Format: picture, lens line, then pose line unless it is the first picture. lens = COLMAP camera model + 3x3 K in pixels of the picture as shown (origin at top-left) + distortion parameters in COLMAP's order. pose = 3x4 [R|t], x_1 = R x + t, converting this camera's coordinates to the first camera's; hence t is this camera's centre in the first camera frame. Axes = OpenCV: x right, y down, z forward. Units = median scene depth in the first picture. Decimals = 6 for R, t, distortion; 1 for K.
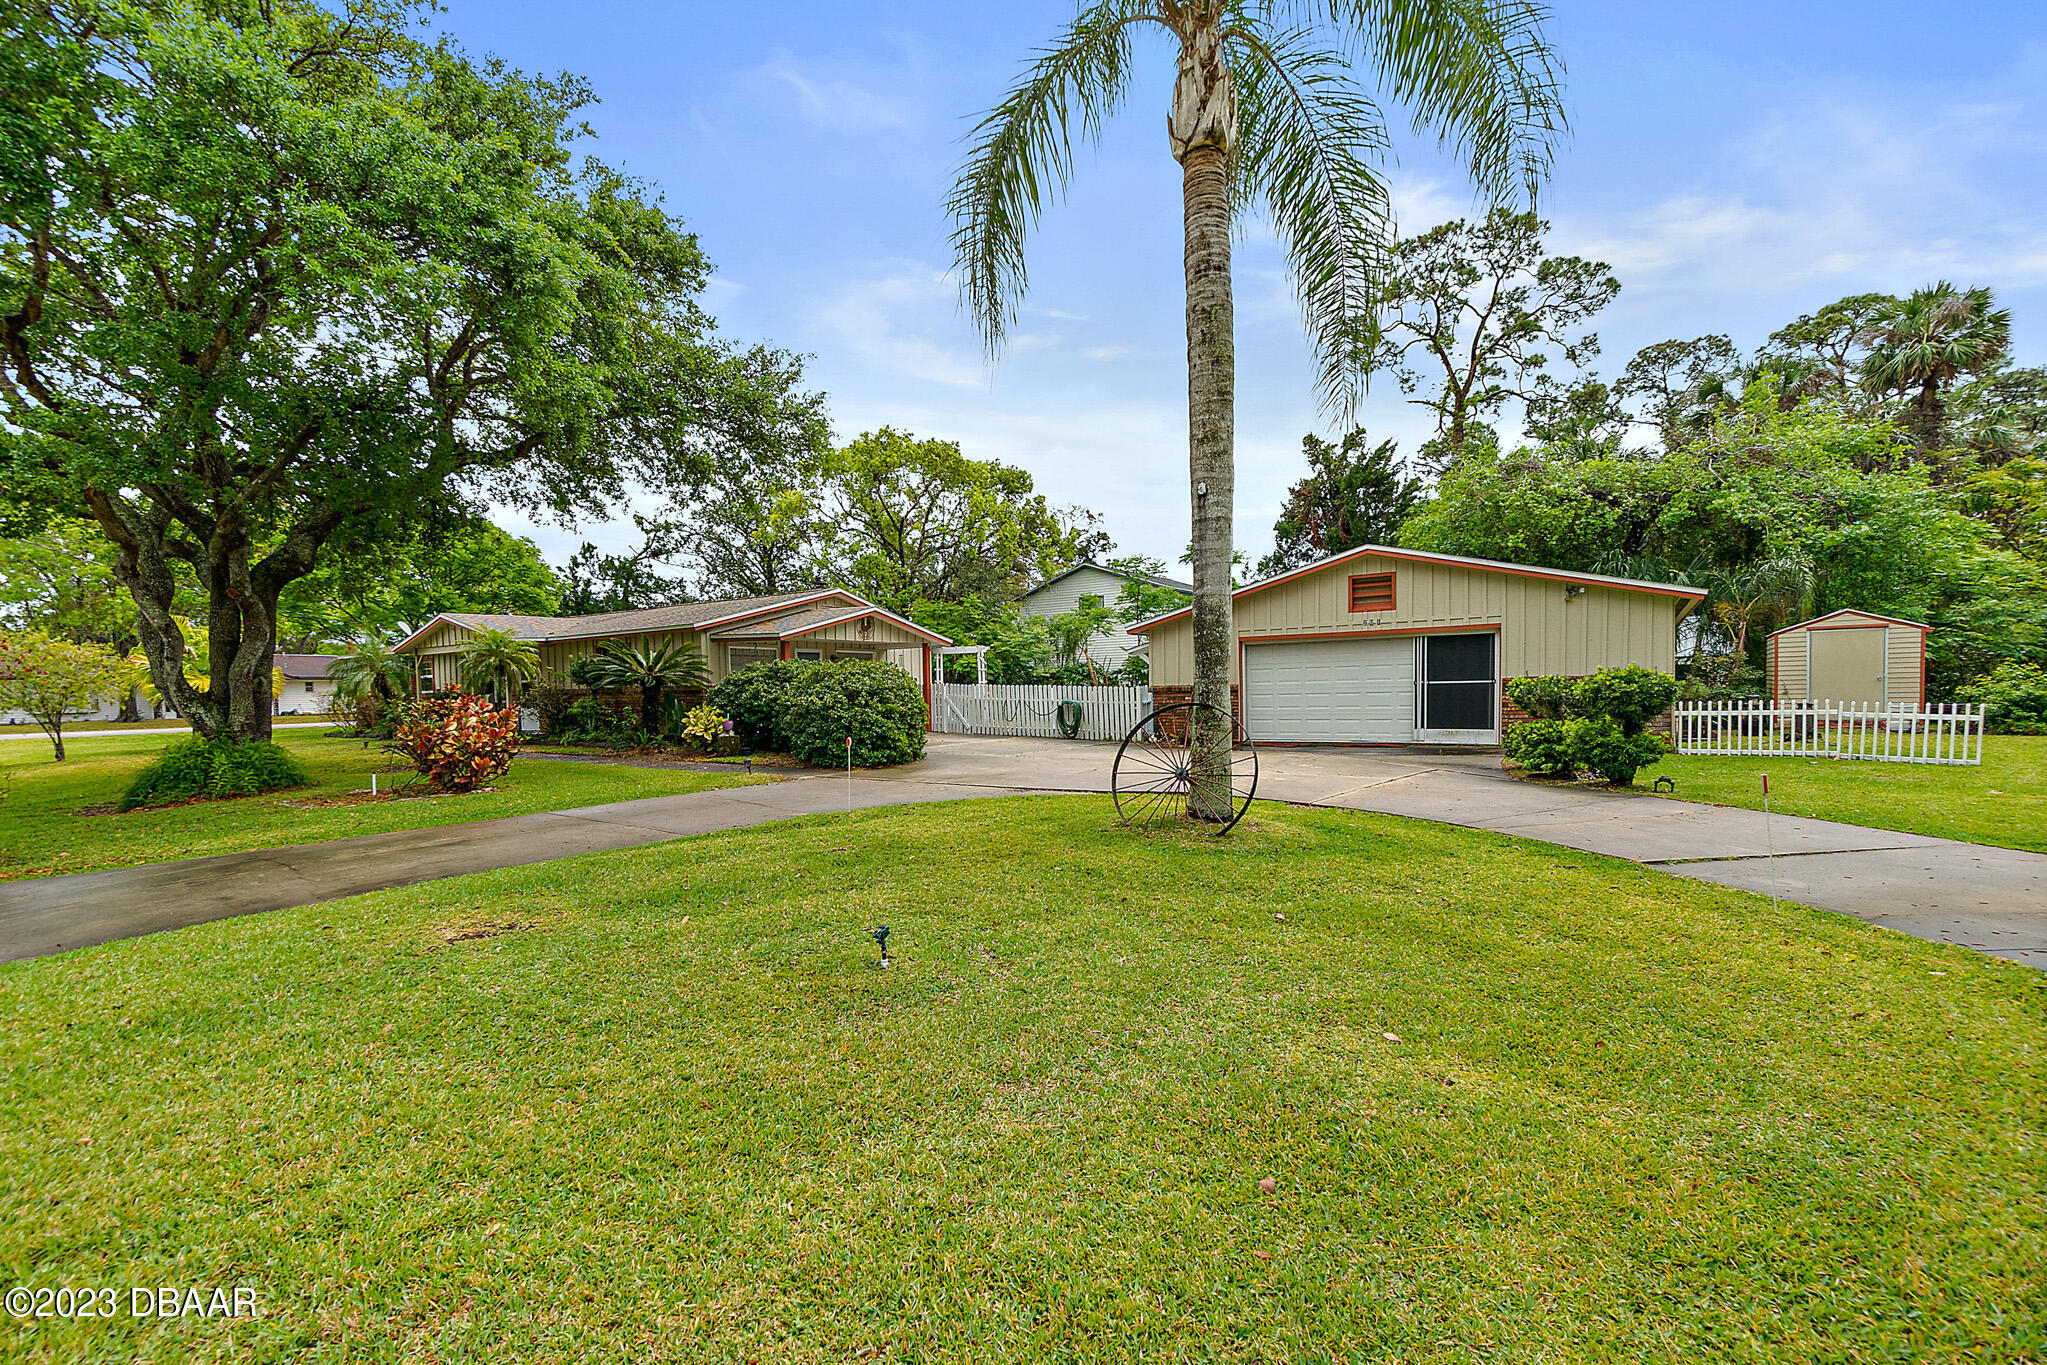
lens RADIAL K [[880.6, 0, 1023.5], [0, 880.6, 682.5], [0, 0, 1]] dist [-0.000735, -0.000034]
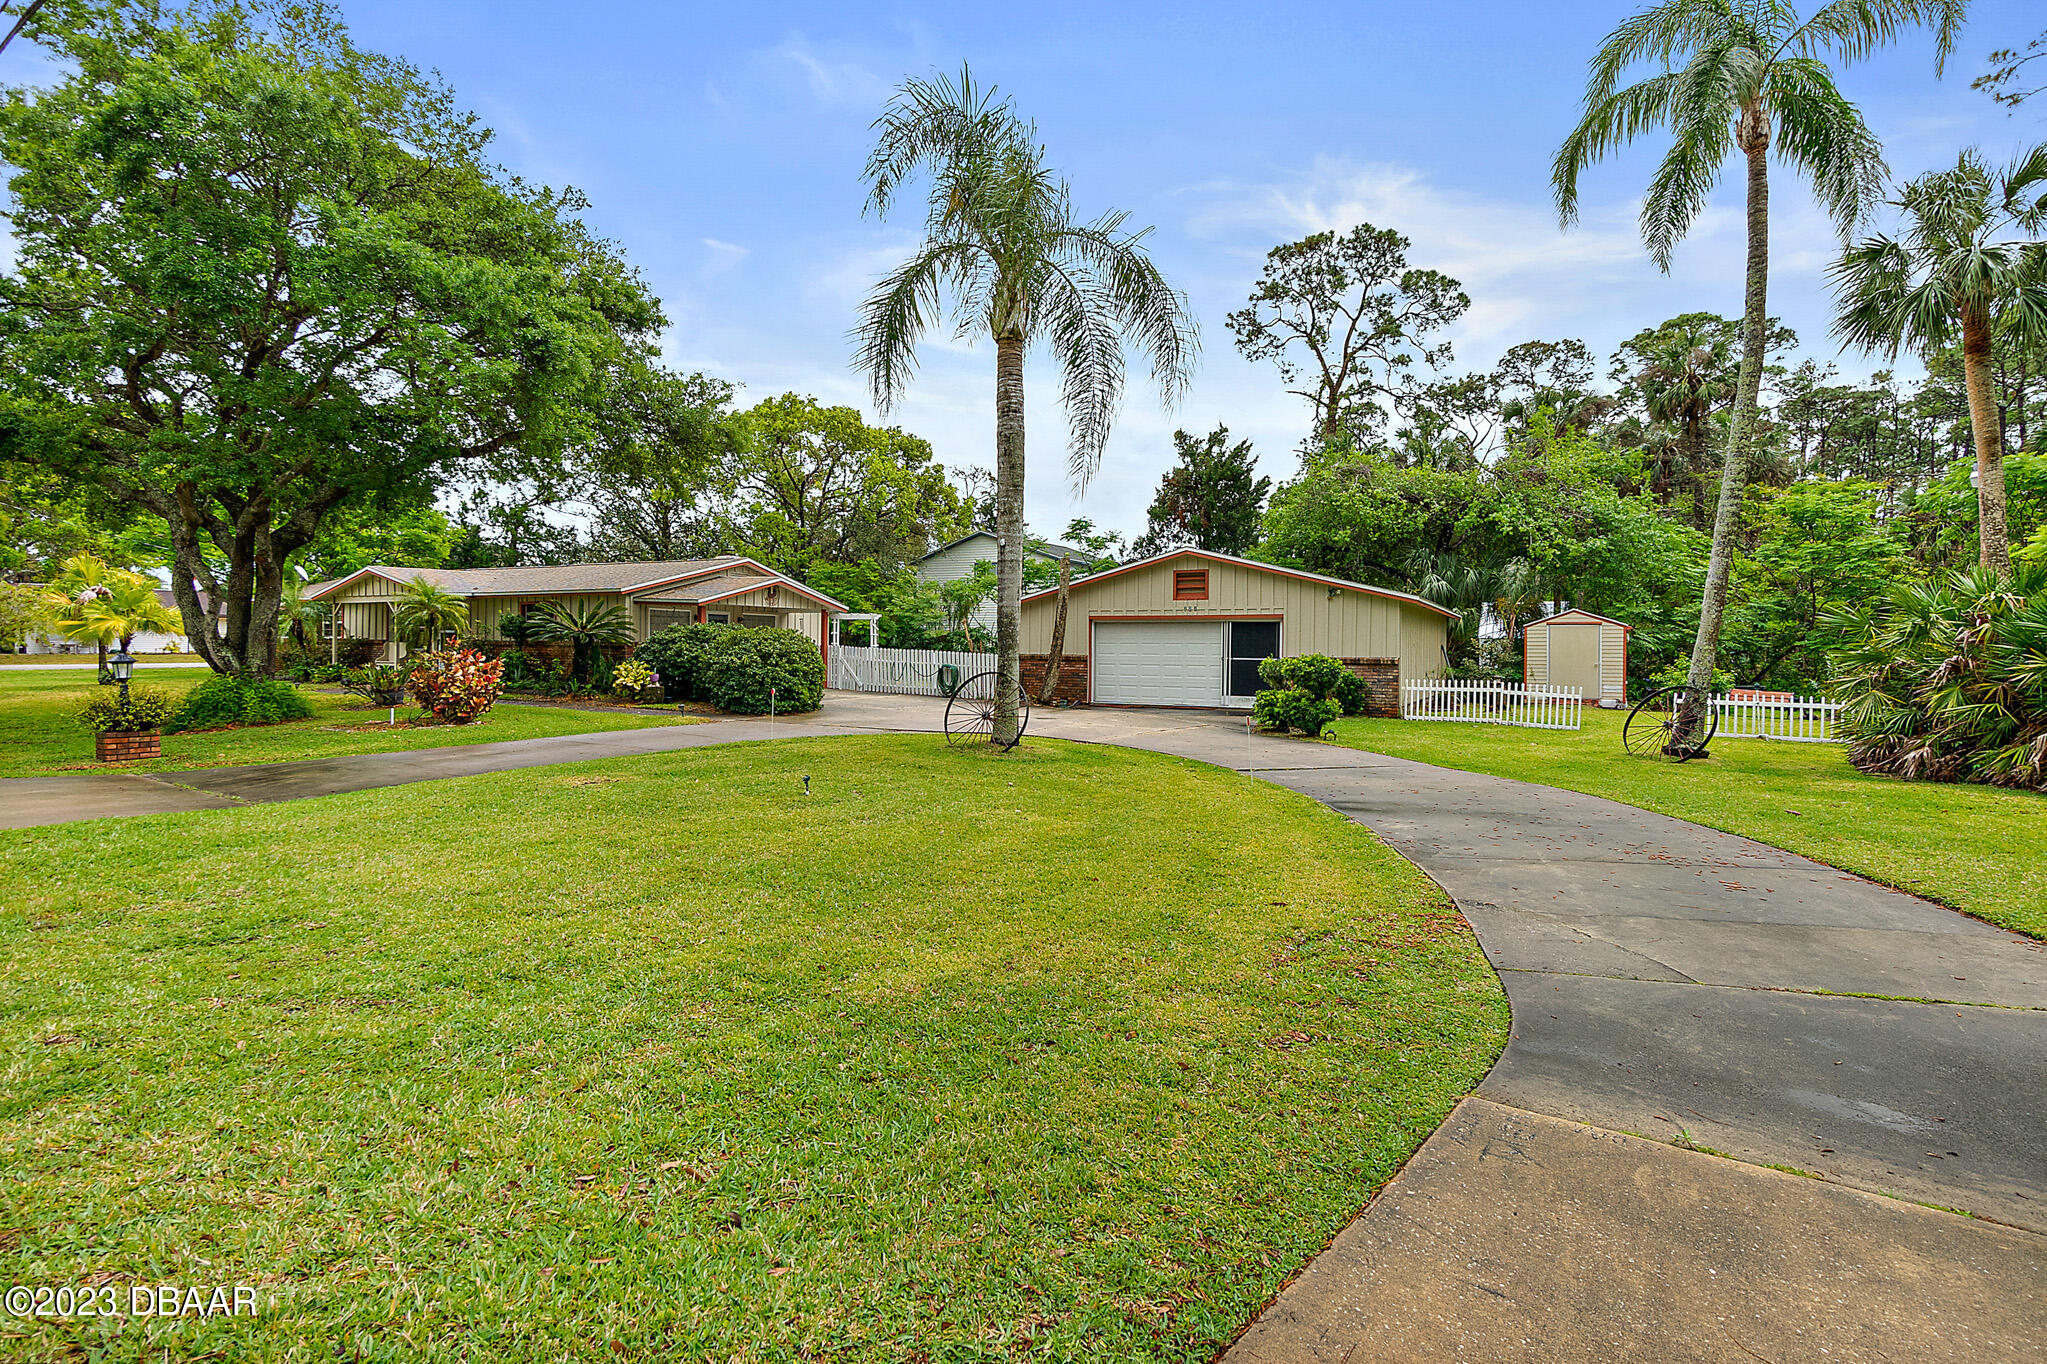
lens RADIAL K [[1028.0, 0, 1014.4], [0, 1028.0, 628.4], [0, 0, 1]] dist [0.001599, 0.000264]
pose [[0.996416, 0.031117, 0.078661, 0.027090], [-0.030402, 0.999485, -0.010268, -0.013721], [-0.078940, 0.007840, 0.996849, -0.313542]]
